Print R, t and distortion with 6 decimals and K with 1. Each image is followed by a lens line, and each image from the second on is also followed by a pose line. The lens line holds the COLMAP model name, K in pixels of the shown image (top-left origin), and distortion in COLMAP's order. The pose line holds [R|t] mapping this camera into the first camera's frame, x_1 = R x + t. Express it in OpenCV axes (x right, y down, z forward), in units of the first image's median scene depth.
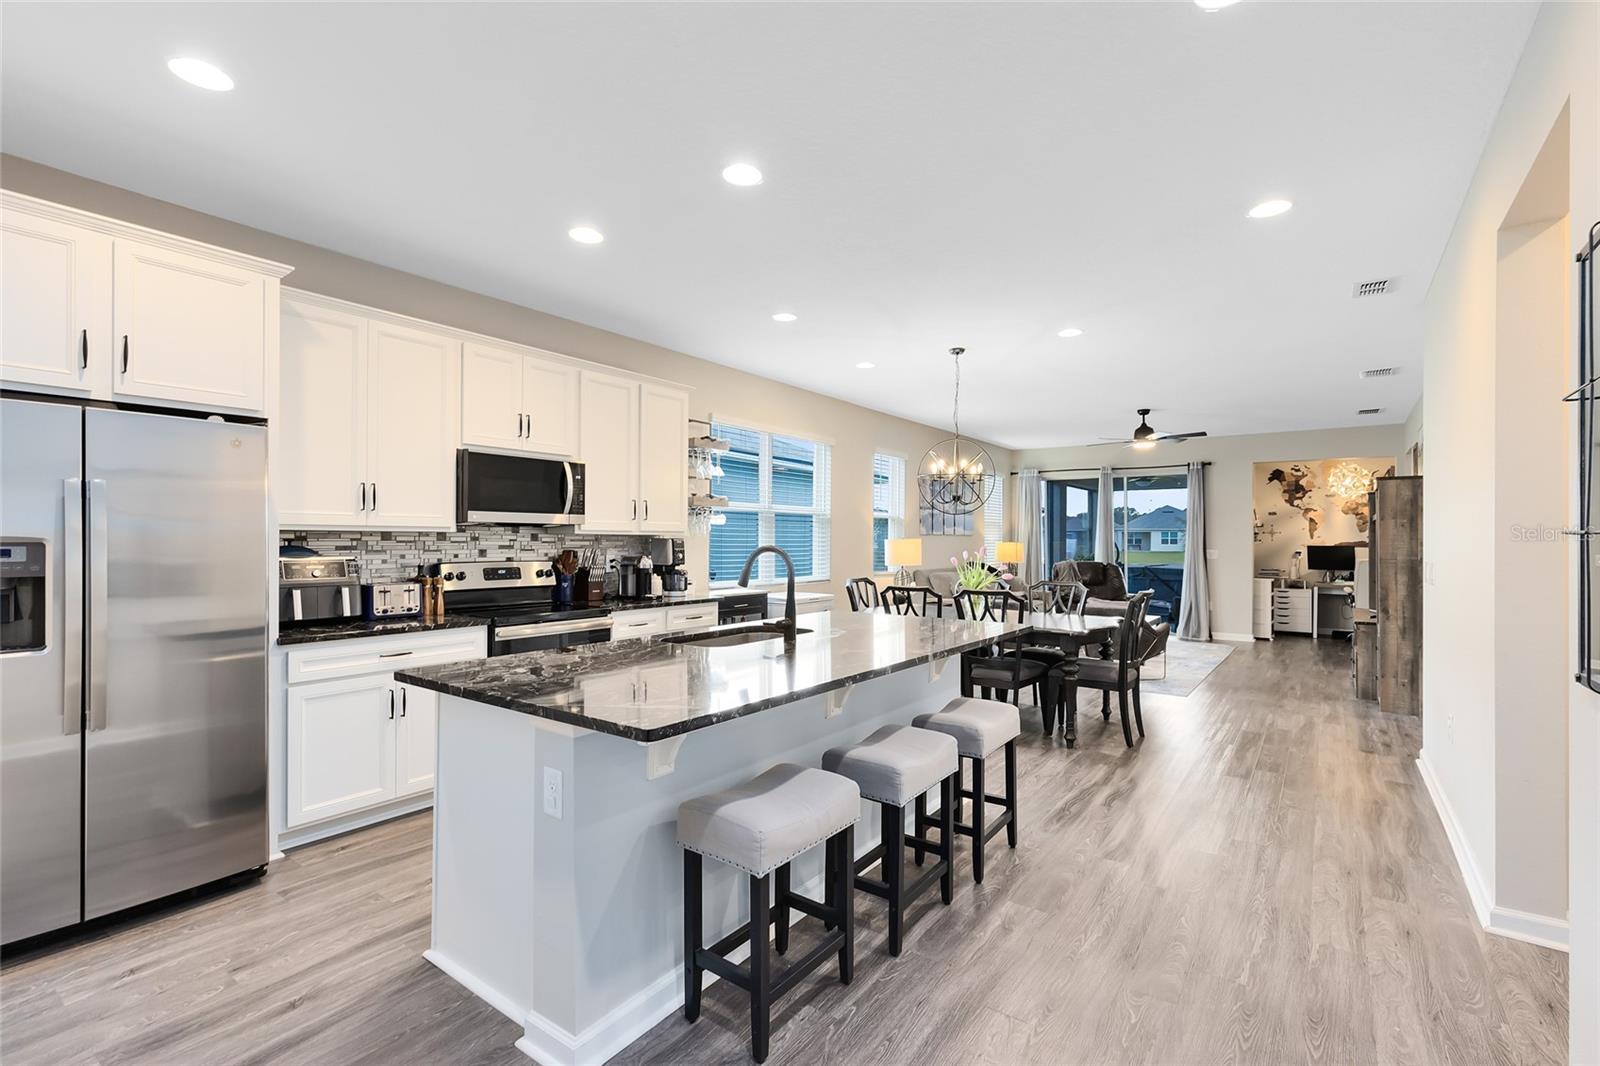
lens RADIAL K [[725.9, 0, 806.5], [0, 725.9, 535.0], [0, 0, 1]] dist [0.009516, -0.000275]
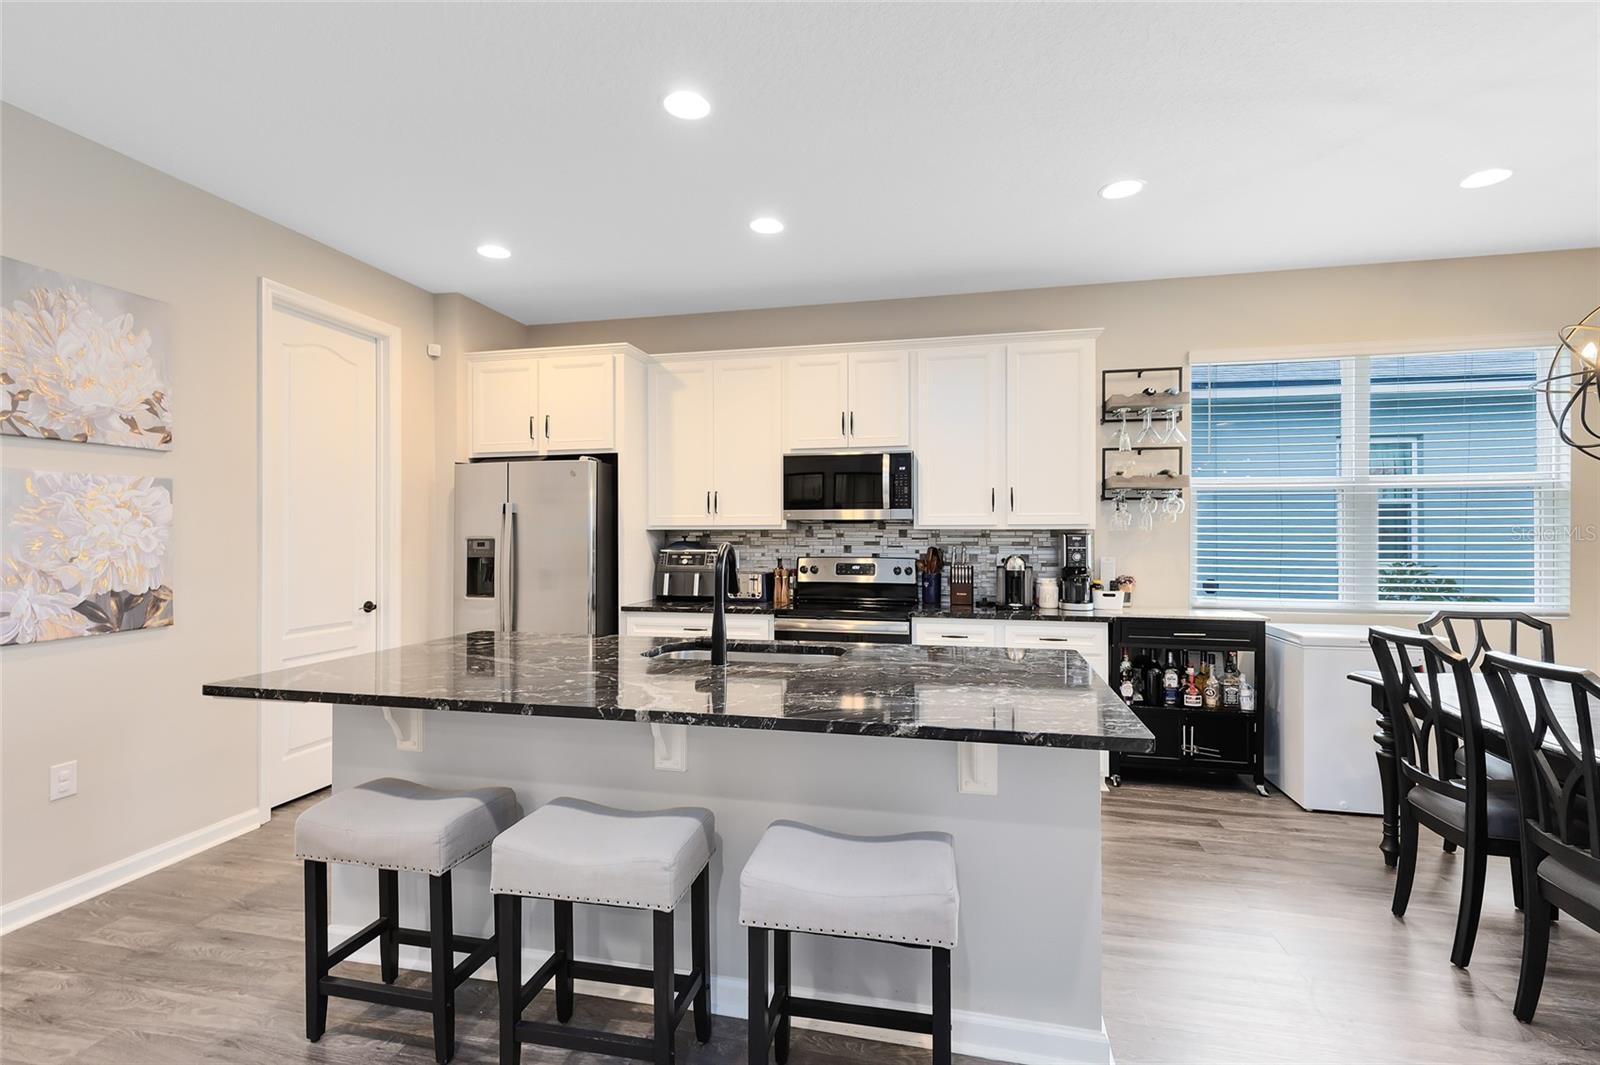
lens RADIAL K [[725.9, 0, 793.6], [0, 725.9, 539.1], [0, 0, 1]] dist [0.009516, -0.000275]
pose [[0.384576, 0.002204, -0.923091, 0.304300], [0.009205, 0.999938, 0.006222, 0.002015], [0.923047, -0.010890, 0.384532, 0.322234]]
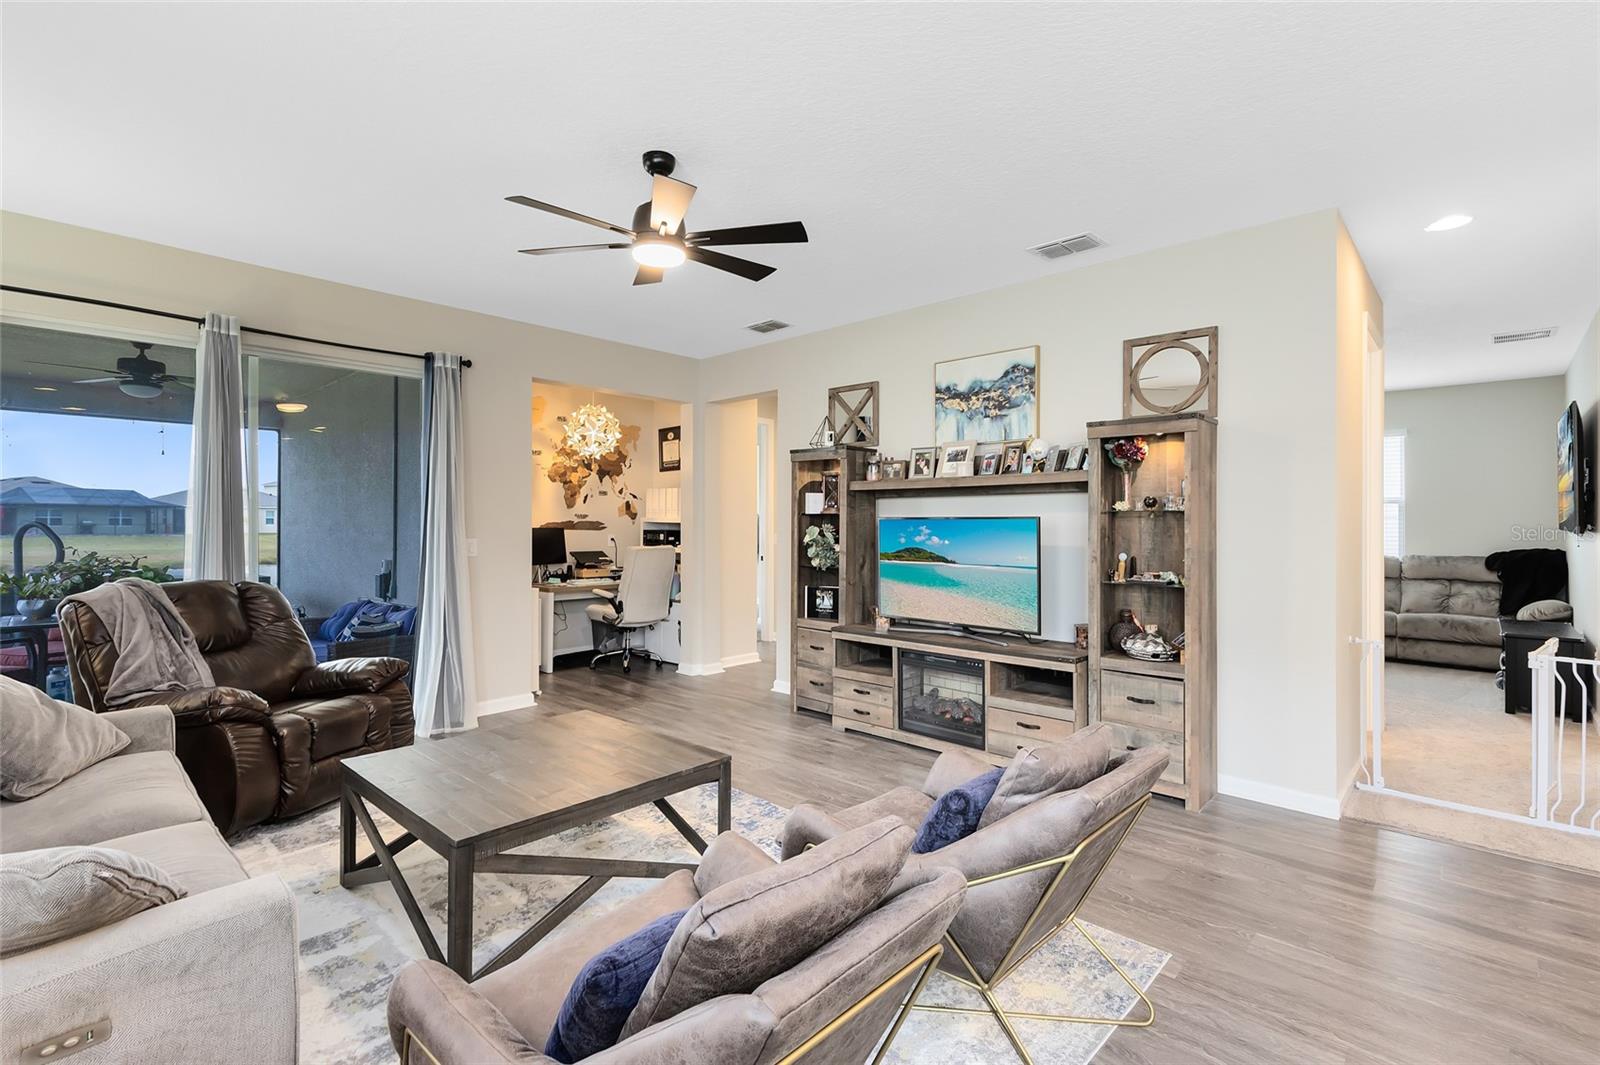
lens RADIAL K [[725.9, 0, 811.0], [0, 725.9, 522.4], [0, 0, 1]] dist [0.009516, -0.000275]
pose [[0.122846, -0.004419, 0.992416, 0.130490], [-0.007178, 0.999960, 0.005341, 0.006762], [-0.992400, -0.007779, 0.122810, 0.997876]]
